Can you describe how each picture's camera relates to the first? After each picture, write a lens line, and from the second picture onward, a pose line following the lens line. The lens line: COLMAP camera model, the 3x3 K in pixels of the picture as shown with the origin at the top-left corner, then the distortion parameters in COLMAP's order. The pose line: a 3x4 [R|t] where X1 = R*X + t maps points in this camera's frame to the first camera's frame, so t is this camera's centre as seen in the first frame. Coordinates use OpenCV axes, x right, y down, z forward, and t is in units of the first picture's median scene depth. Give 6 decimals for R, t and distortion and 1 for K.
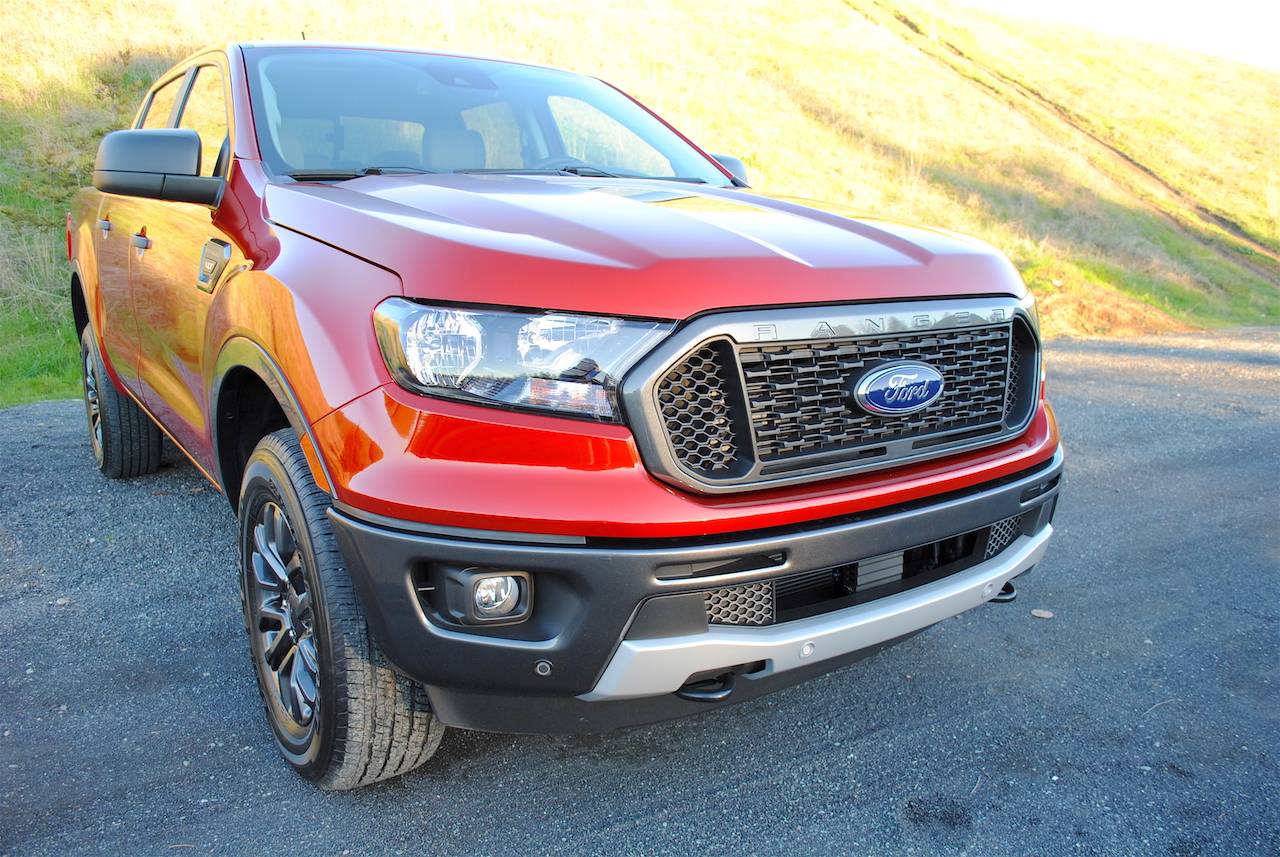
lens RADIAL K [[1017.7, 0, 660.8], [0, 1017.7, 422.8], [0, 0, 1]] dist [-0.081967, 0.011585]
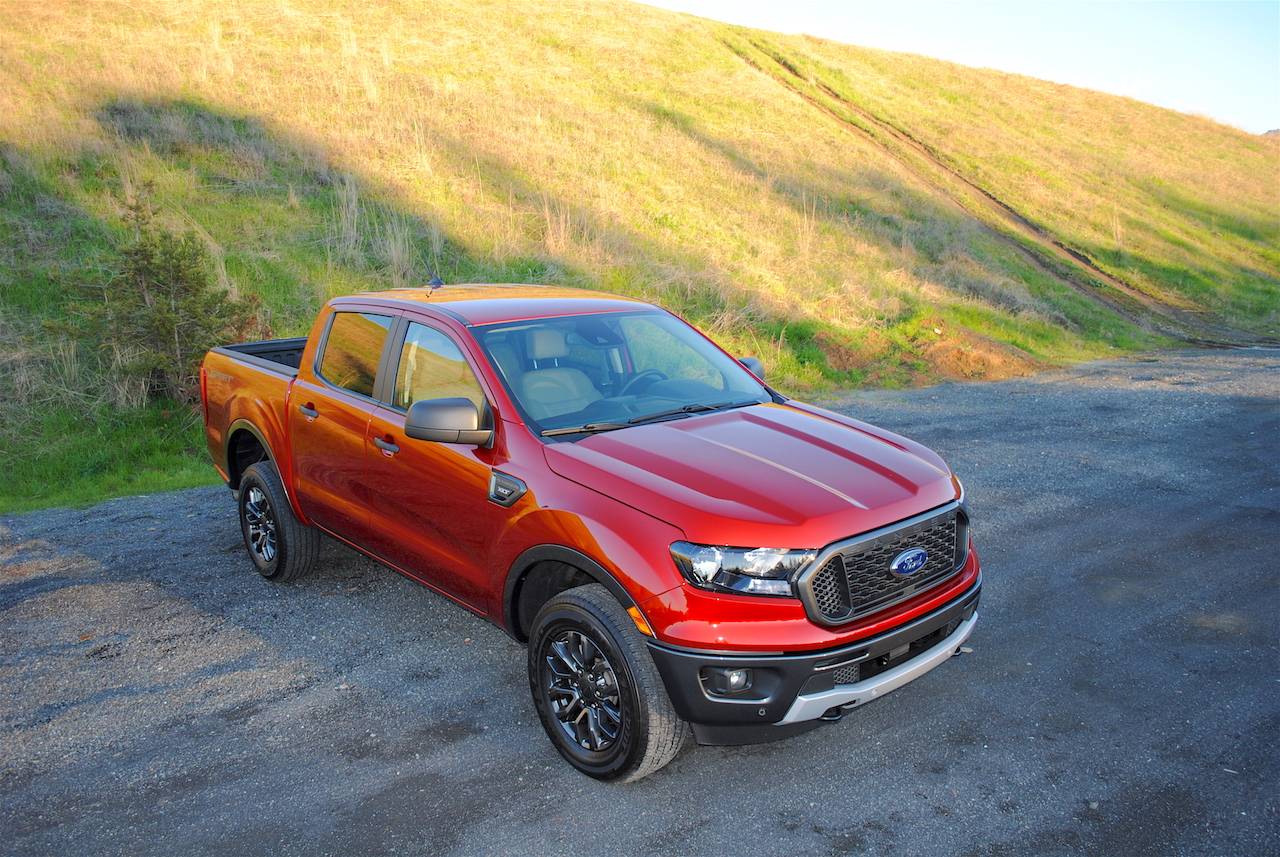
lens RADIAL K [[1017.7, 0, 660.8], [0, 1017.7, 422.8], [0, 0, 1]] dist [-0.081967, 0.011585]
pose [[0.992652, -0.041468, 0.113679, -0.046920], [0.042367, 0.999087, -0.005505, -0.031505], [-0.113347, 0.010281, 0.993502, -0.095219]]
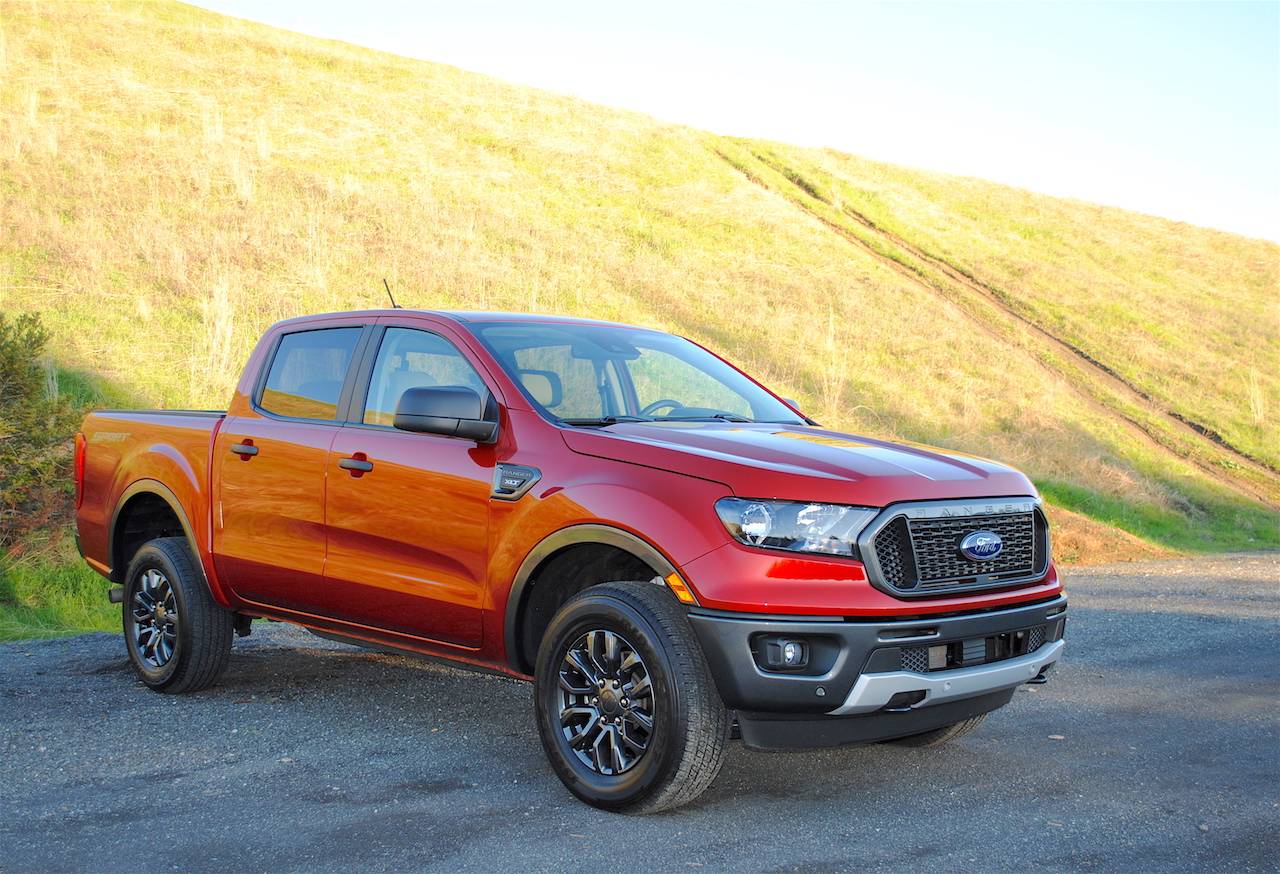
lens RADIAL K [[1491.3, 0, 687.1], [0, 1491.3, 438.5], [0, 0, 1]] dist [-0.059407, 0.010154]
pose [[0.986070, -0.002894, 0.166306, -0.070072], [0.034693, 0.981436, -0.188625, 0.025256], [-0.162673, 0.191768, 0.967865, -0.147656]]
